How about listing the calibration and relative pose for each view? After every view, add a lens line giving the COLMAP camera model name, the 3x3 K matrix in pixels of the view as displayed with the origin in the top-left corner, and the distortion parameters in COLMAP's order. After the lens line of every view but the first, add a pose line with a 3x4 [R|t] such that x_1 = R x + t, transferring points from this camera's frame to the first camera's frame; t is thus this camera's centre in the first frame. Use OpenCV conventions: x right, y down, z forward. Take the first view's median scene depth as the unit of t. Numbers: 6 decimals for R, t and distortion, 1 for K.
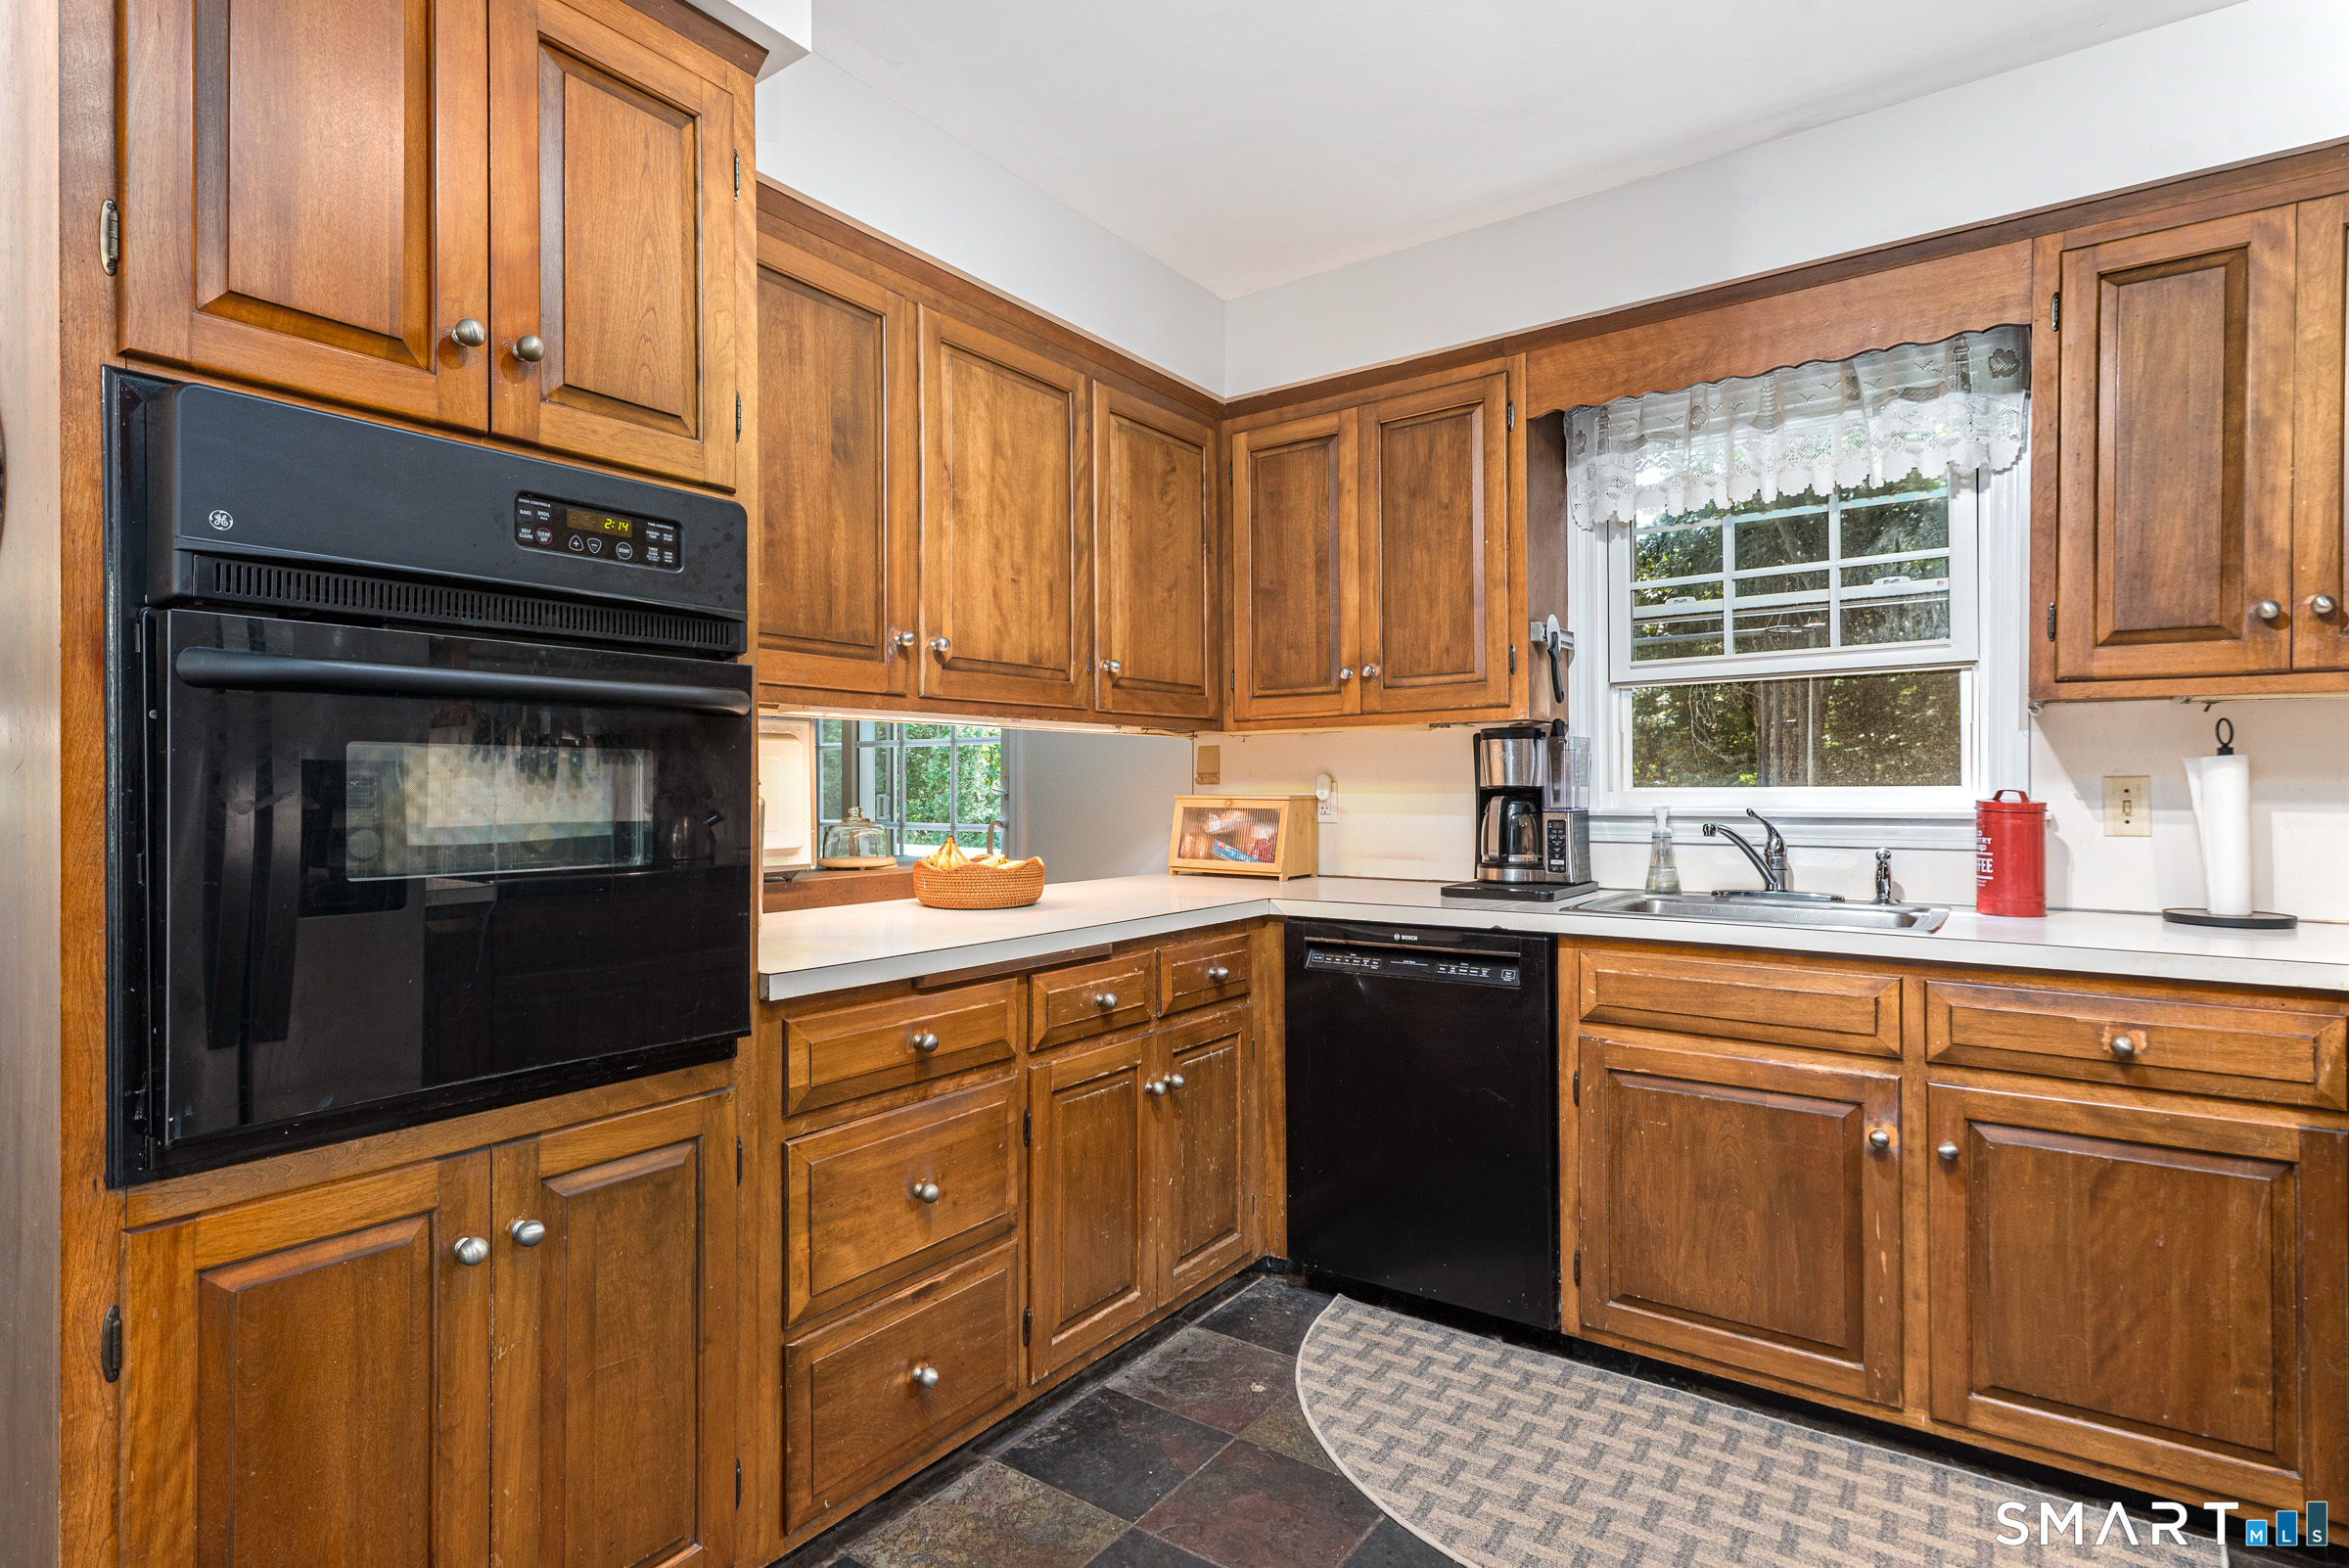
lens RADIAL K [[1184.2, 0, 1174.5], [0, 1184.2, 784.0], [0, 0, 1]] dist [0.000071, -0.002105]
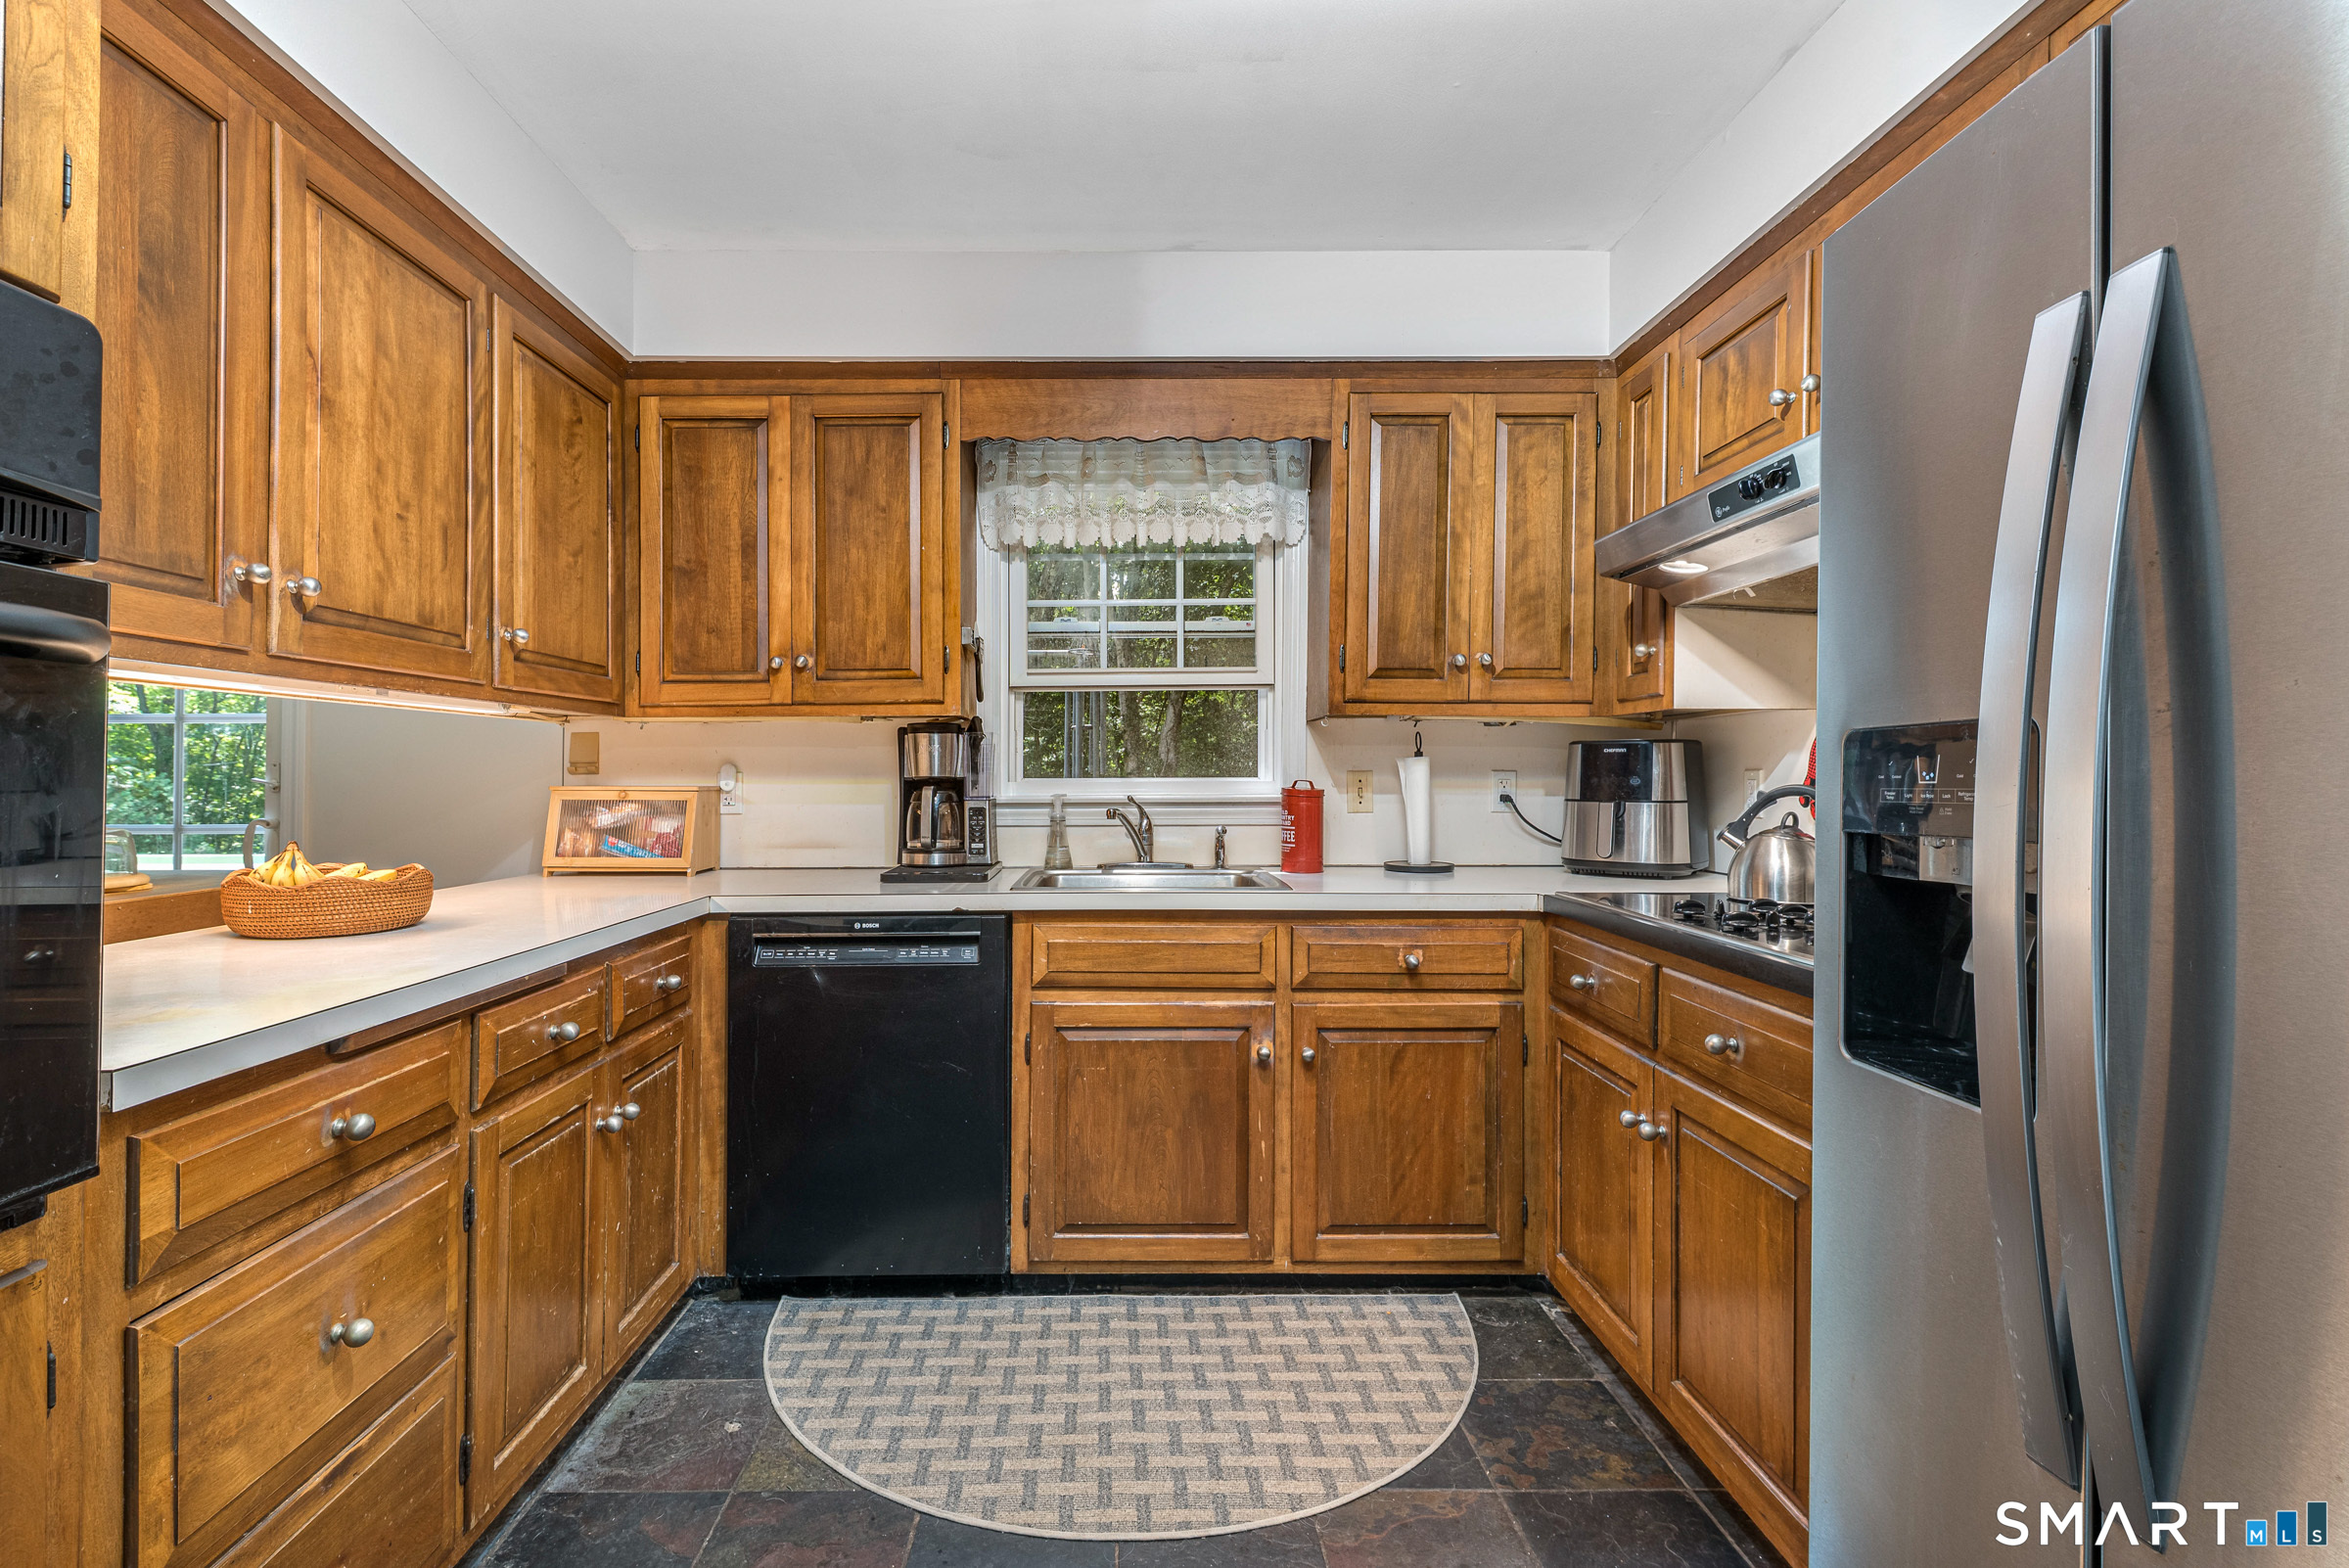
lens RADIAL K [[1039.6, 0, 1147.5], [0, 1039.6, 769.9], [0, 0, 1]] dist [0.011135, -0.009528]
pose [[0.804582, 0.005550, 0.593816, -0.155640], [-0.002866, 0.999981, -0.005464, 0.000024], [-0.593835, 0.002695, 0.804582, 0.149773]]
